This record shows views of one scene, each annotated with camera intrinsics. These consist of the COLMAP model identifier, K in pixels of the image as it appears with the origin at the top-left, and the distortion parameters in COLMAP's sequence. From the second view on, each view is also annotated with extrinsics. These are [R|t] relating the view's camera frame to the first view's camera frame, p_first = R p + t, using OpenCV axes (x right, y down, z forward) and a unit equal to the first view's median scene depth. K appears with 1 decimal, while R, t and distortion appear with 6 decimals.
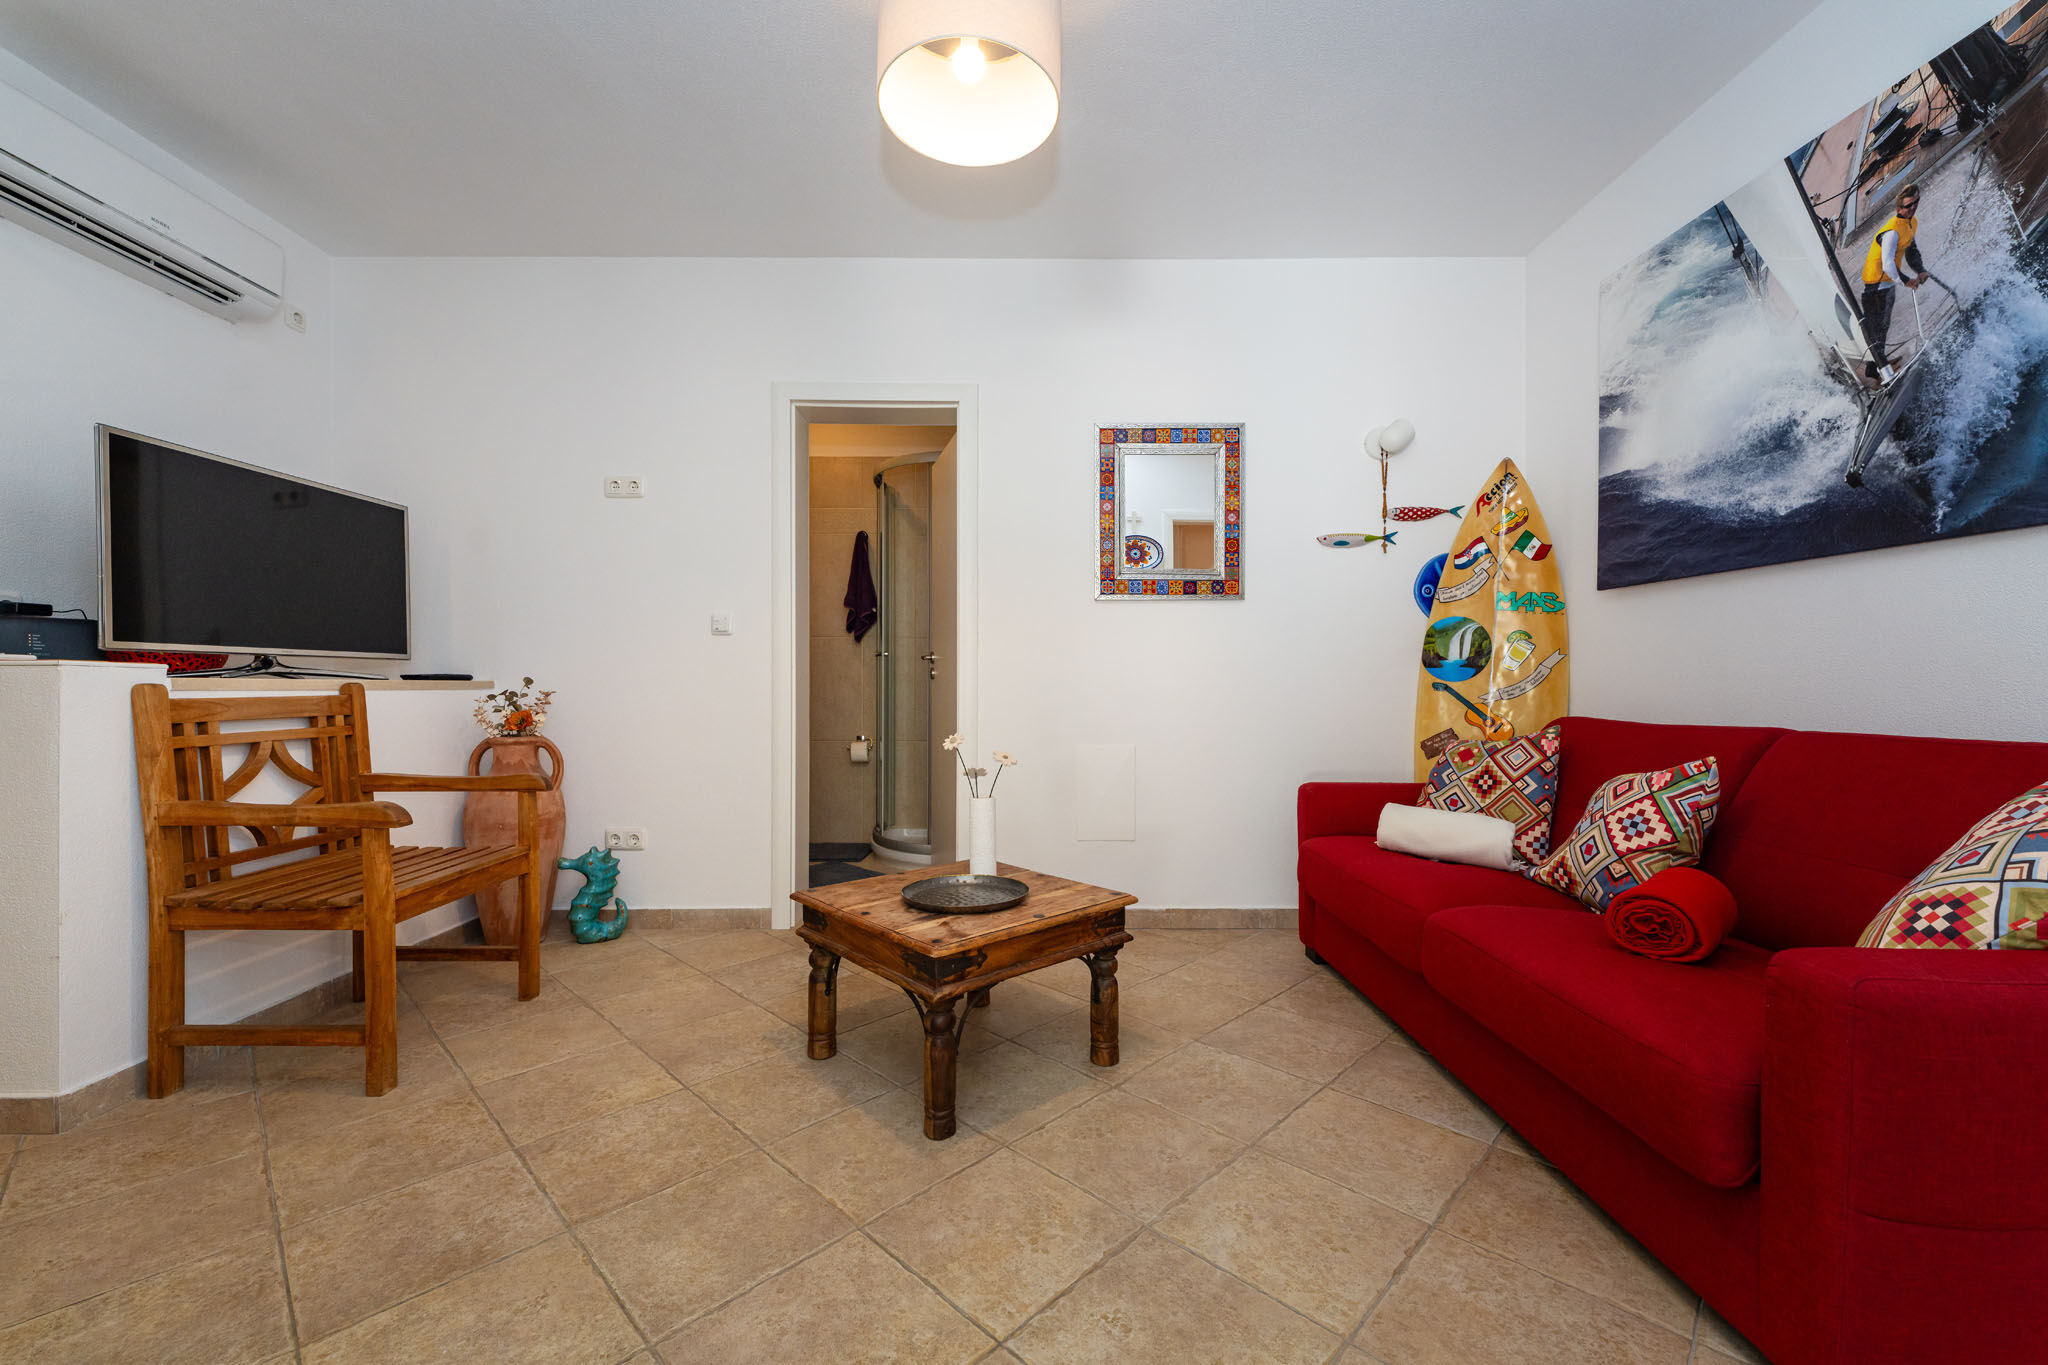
lens RADIAL K [[824.5, 0, 1027.7], [0, 824.5, 691.1], [0, 0, 1]] dist [0.002334, -0.000951]
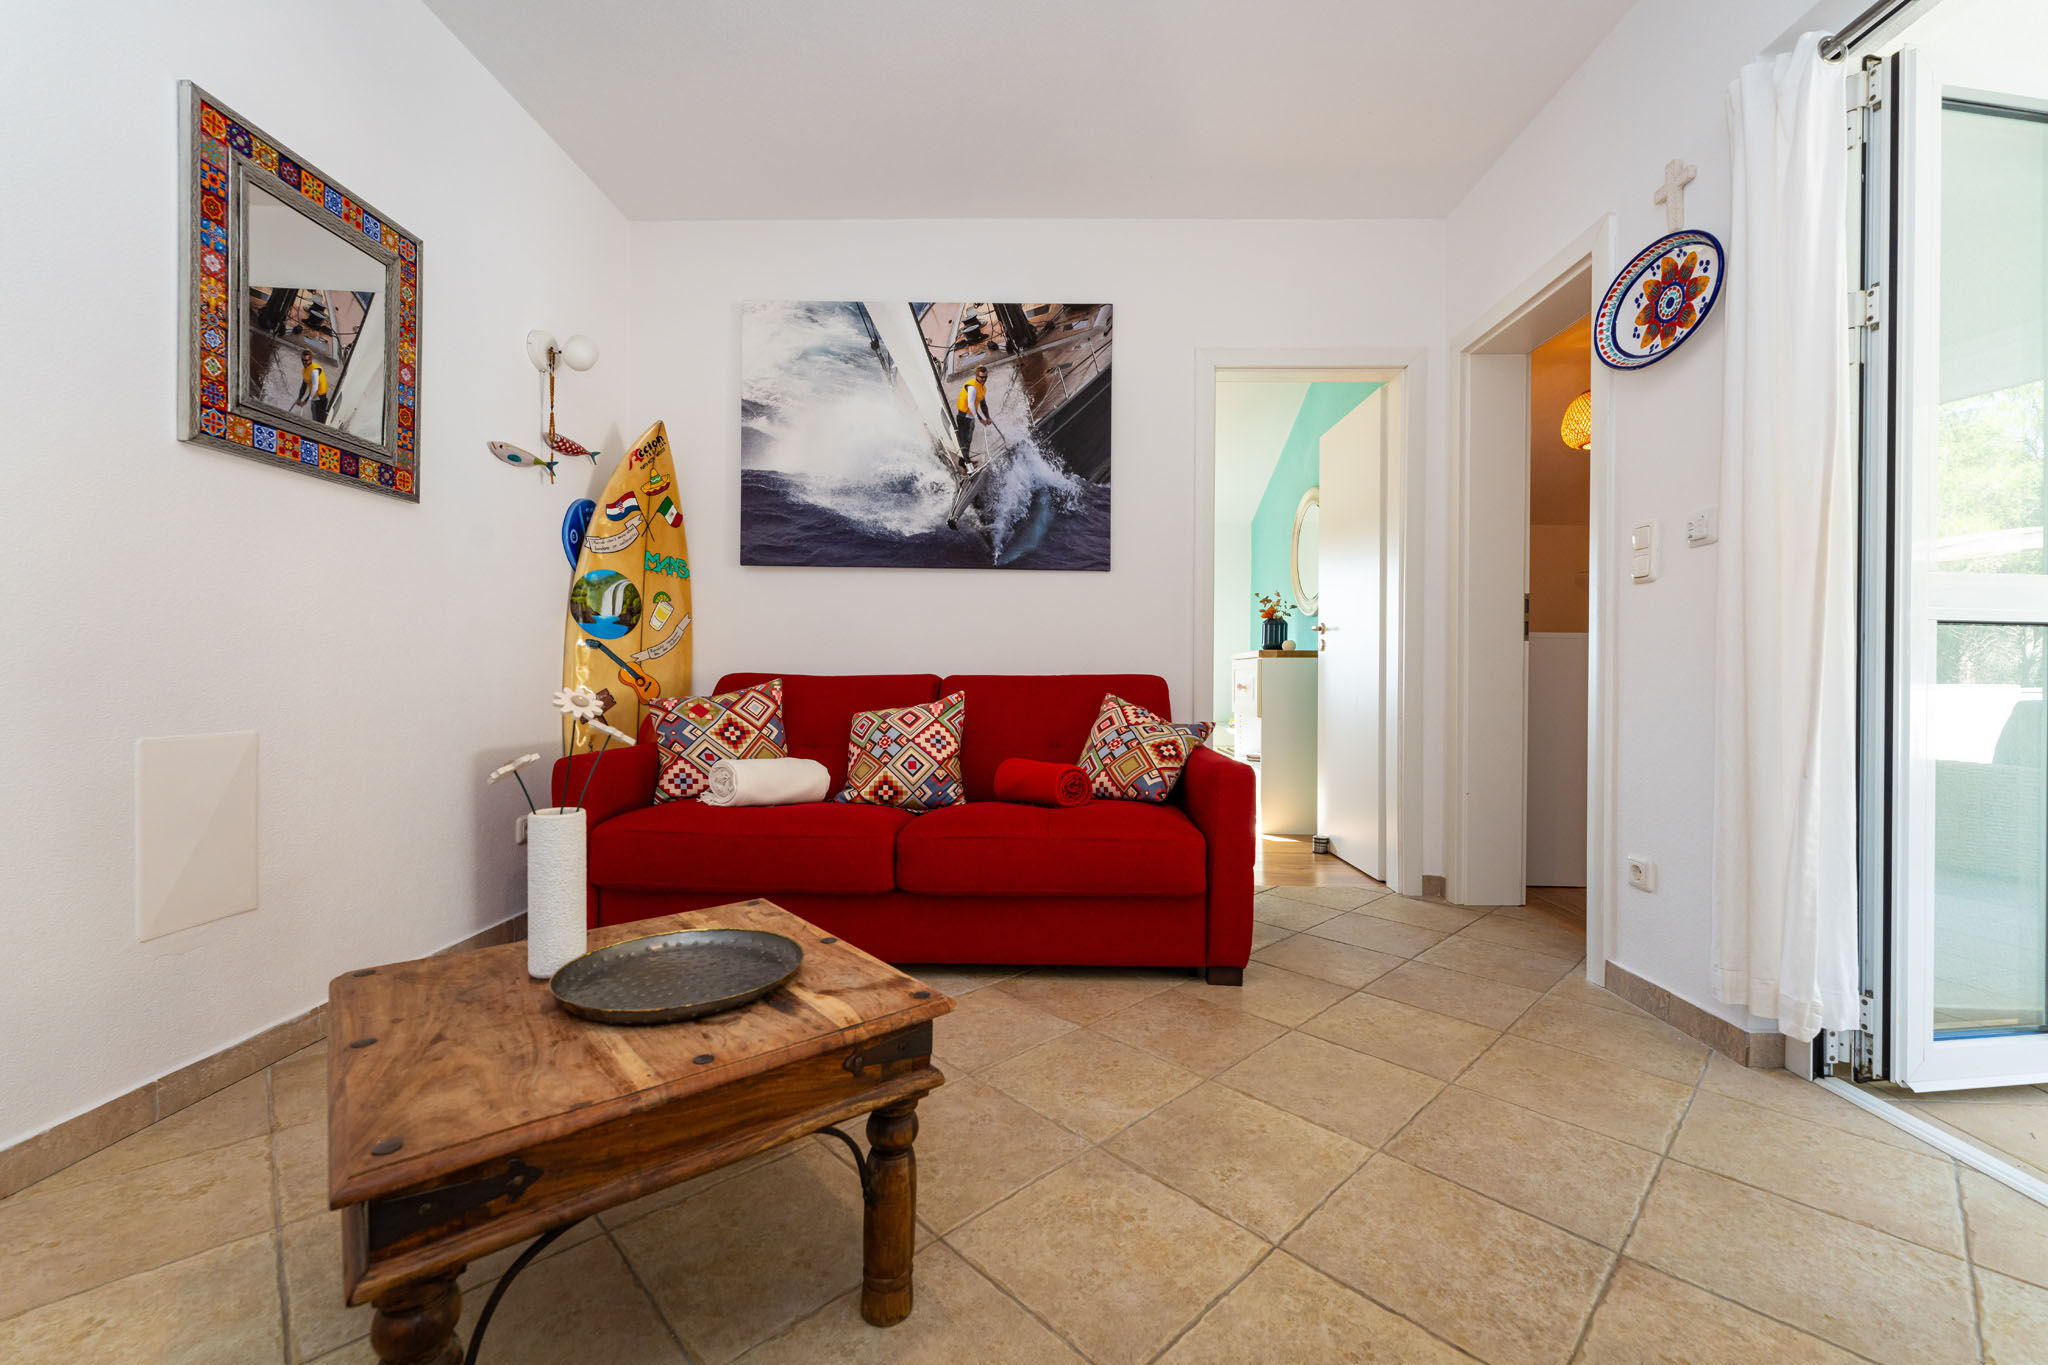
lens RADIAL K [[824.5, 0, 1026.7], [0, 824.5, 689.4], [0, 0, 1]] dist [0.002334, -0.000951]
pose [[0.023483, -0.016000, 0.999596, -0.614024], [0.000727, 0.999872, 0.015987, 0.046348], [-0.999724, 0.000351, 0.023491, 0.746689]]
